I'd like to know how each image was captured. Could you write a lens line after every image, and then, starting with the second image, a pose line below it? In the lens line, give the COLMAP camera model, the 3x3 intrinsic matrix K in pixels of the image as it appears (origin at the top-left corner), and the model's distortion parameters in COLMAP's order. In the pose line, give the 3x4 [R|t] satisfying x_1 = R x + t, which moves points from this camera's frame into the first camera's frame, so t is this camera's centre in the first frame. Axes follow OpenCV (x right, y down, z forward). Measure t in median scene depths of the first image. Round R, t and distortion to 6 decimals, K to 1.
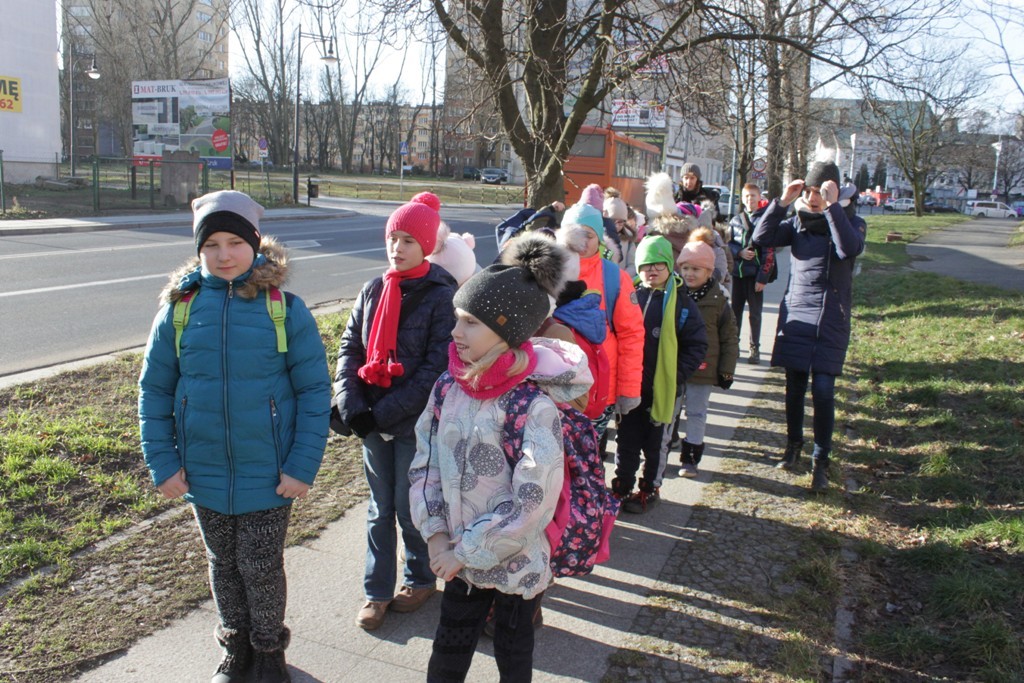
lens RADIAL K [[850.1, 0, 510.8], [0, 850.1, 338.9], [0, 0, 1]] dist [-0.155868, 0.115706]
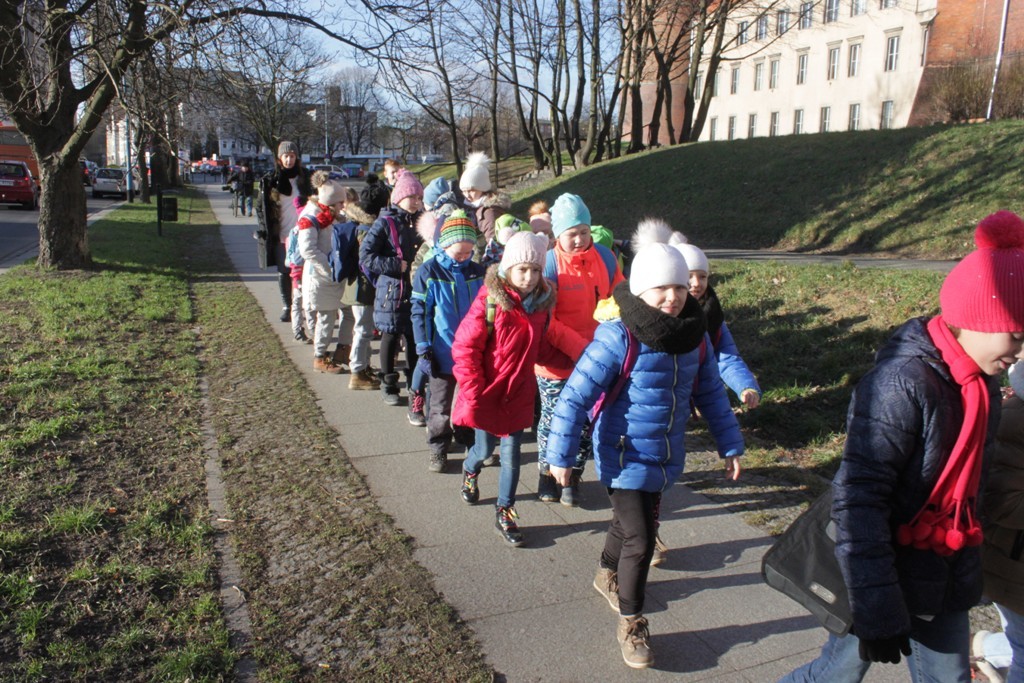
lens RADIAL K [[850.1, 0, 518.0], [0, 850.1, 348.9], [0, 0, 1]] dist [-0.155868, 0.115706]
pose [[0.711272, -0.161286, 0.684163, -0.263242], [0.128163, 0.986761, 0.099380, -0.020744], [-0.691134, 0.016998, 0.722526, 0.069079]]
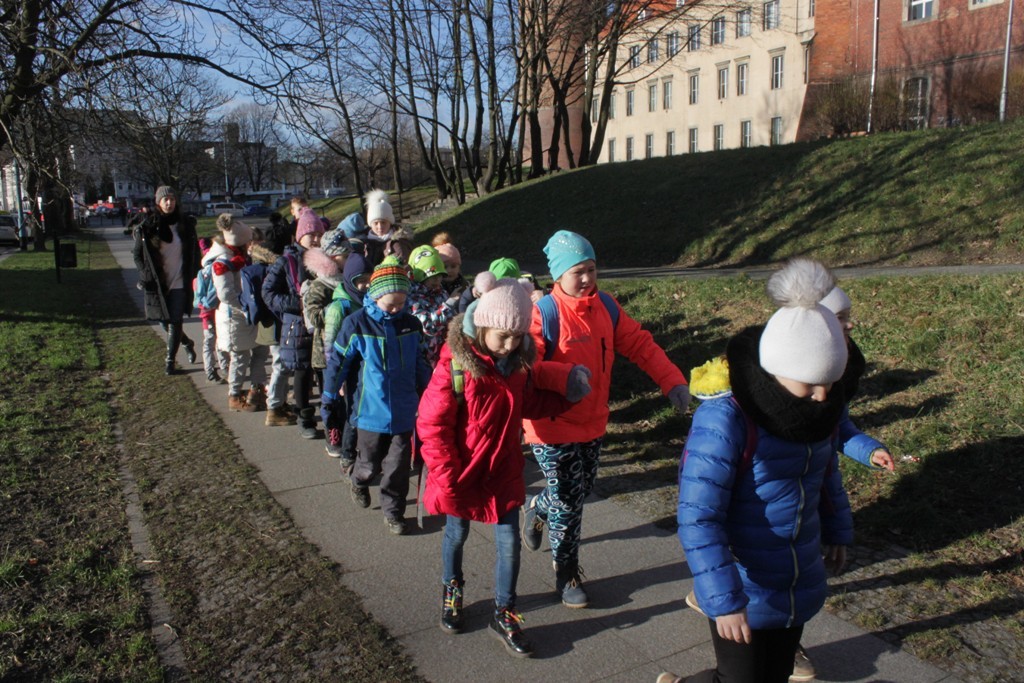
lens RADIAL K [[850.1, 0, 519.4], [0, 850.1, 341.8], [0, 0, 1]] dist [-0.155868, 0.115706]
pose [[0.625882, -0.172423, 0.760619, -0.274641], [0.177326, 0.981174, 0.076506, -0.021270], [-0.759491, 0.086994, 0.644674, 0.056038]]
